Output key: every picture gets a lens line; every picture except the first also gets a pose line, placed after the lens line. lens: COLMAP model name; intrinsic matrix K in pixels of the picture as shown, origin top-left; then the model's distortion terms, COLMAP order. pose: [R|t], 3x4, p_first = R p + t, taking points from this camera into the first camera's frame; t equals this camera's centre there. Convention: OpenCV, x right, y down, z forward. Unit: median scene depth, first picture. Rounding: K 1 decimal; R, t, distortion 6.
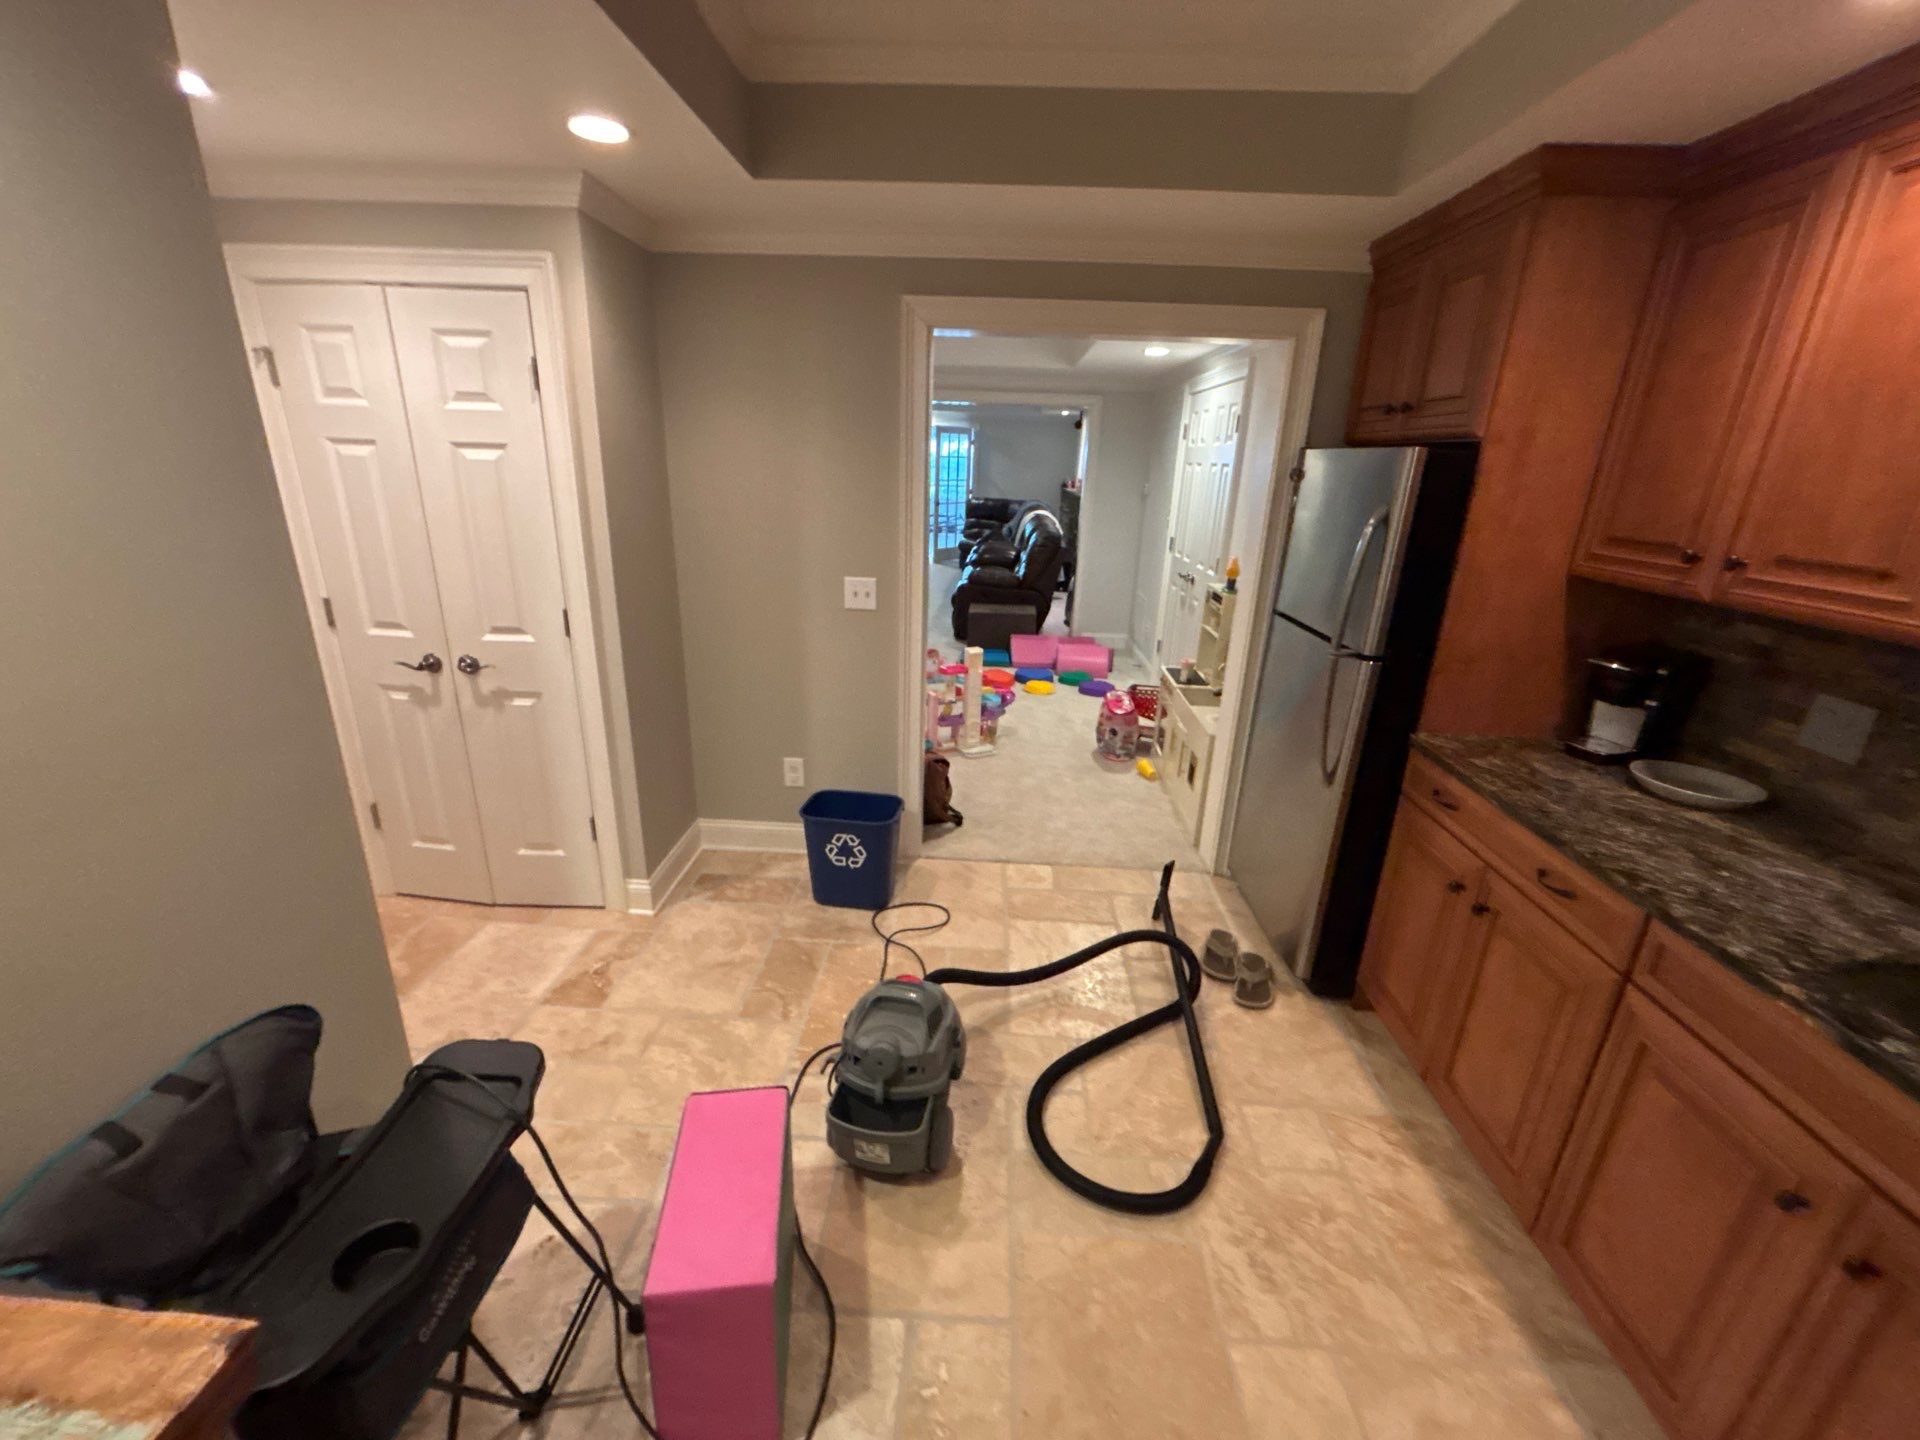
lens RADIAL K [[775.6, 0, 955.0], [0, 775.6, 711.7], [0, 0, 1]] dist [-0.000537, 0.000018]
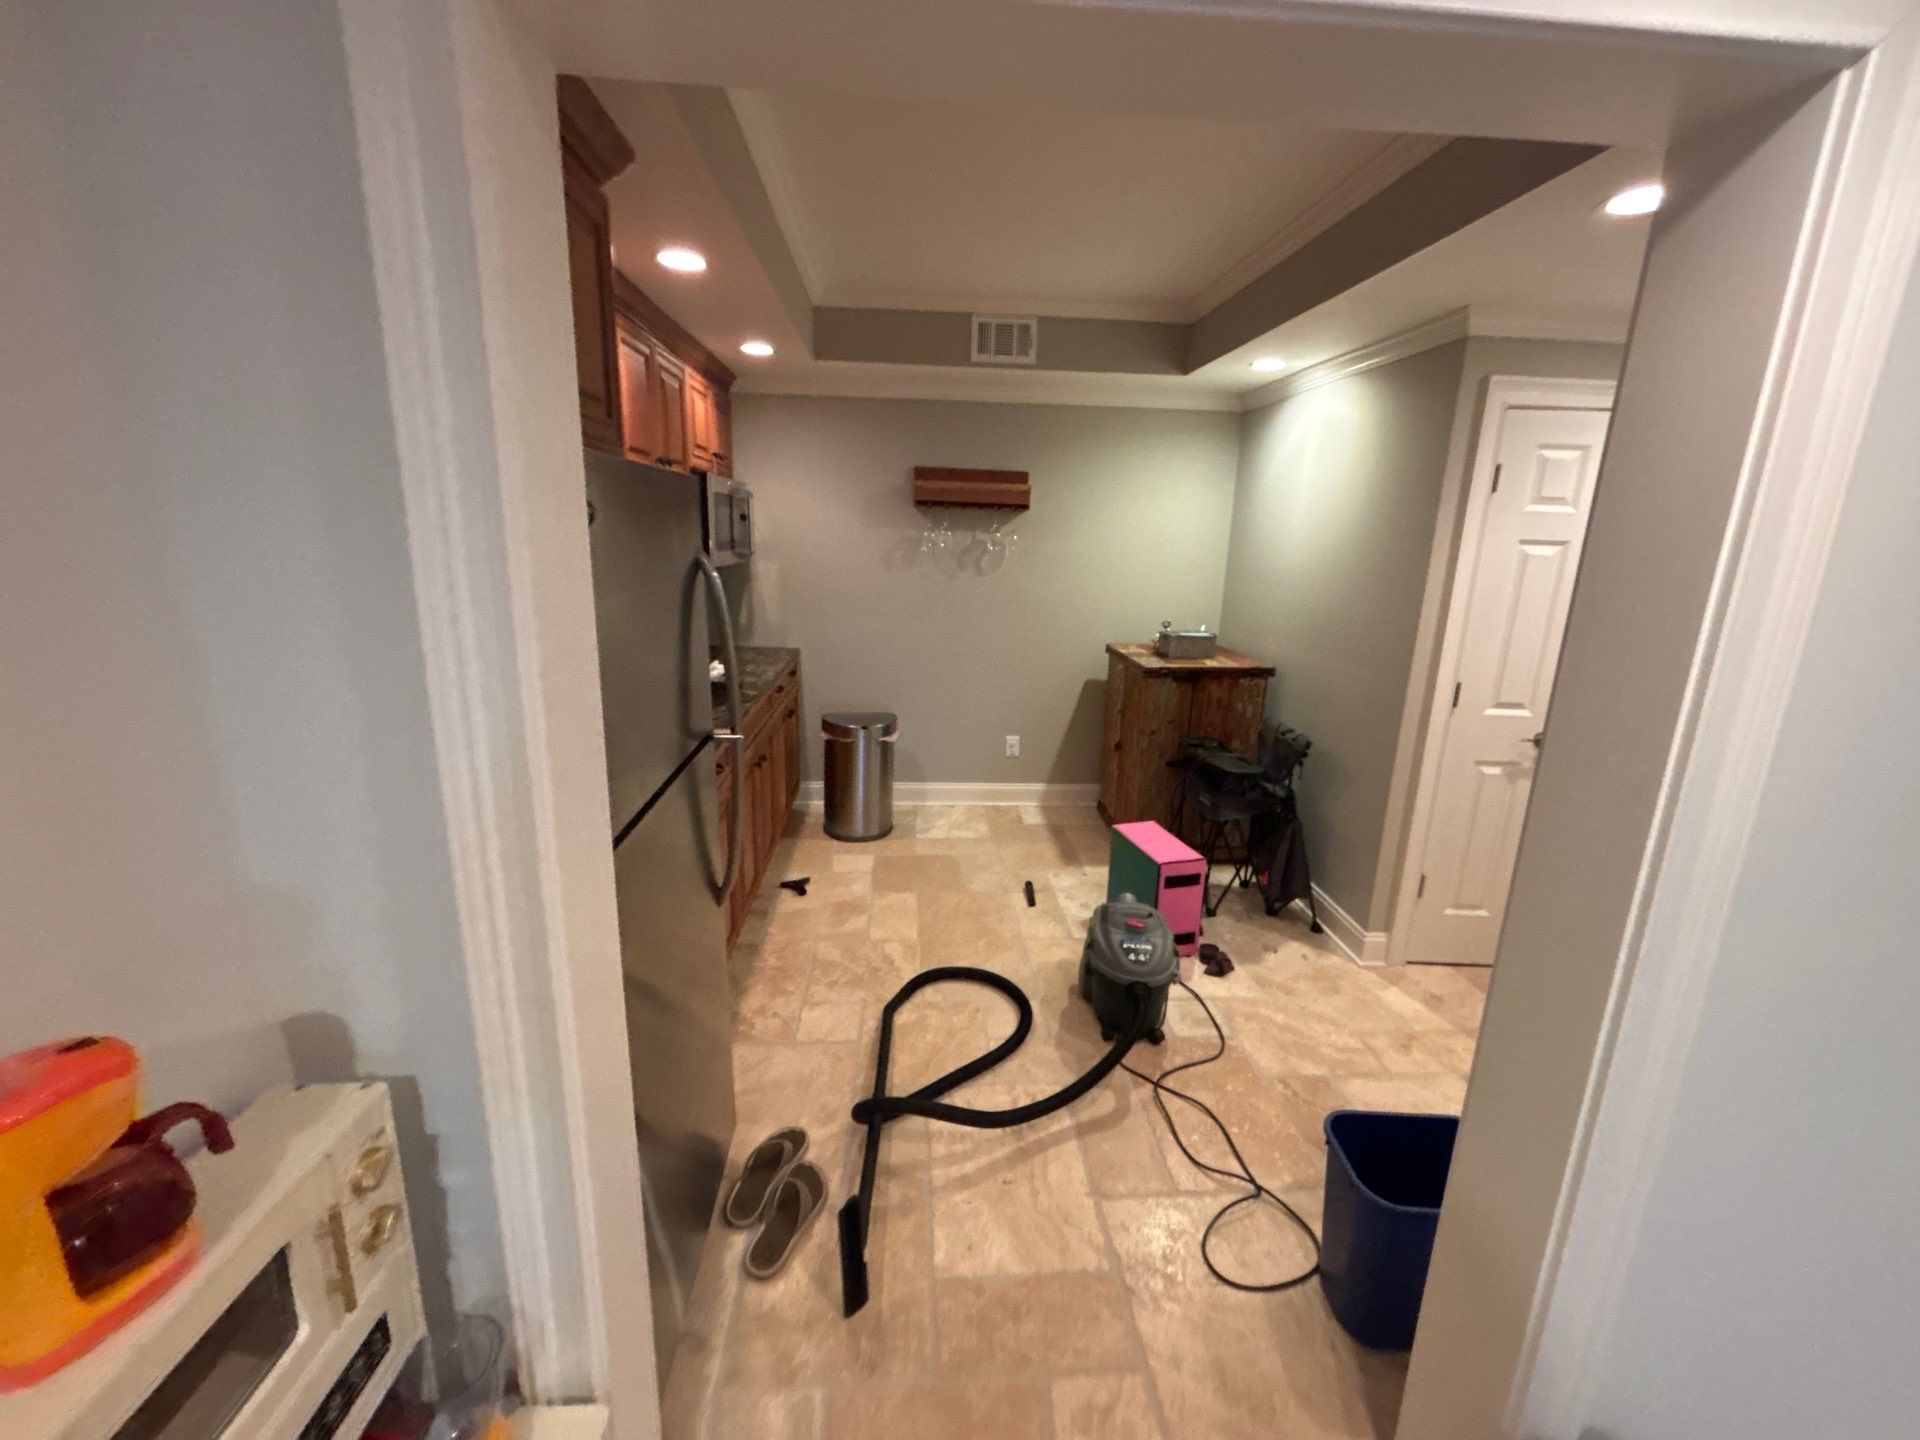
lens RADIAL K [[775.6, 0, 955.0], [0, 775.6, 711.7], [0, 0, 1]] dist [-0.000537, 0.000018]
pose [[-0.991873, -0.027861, -0.124146, 0.411153], [-0.089138, 0.848418, 0.521768, -0.602383], [0.090791, 0.528594, -0.844006, 1.893774]]
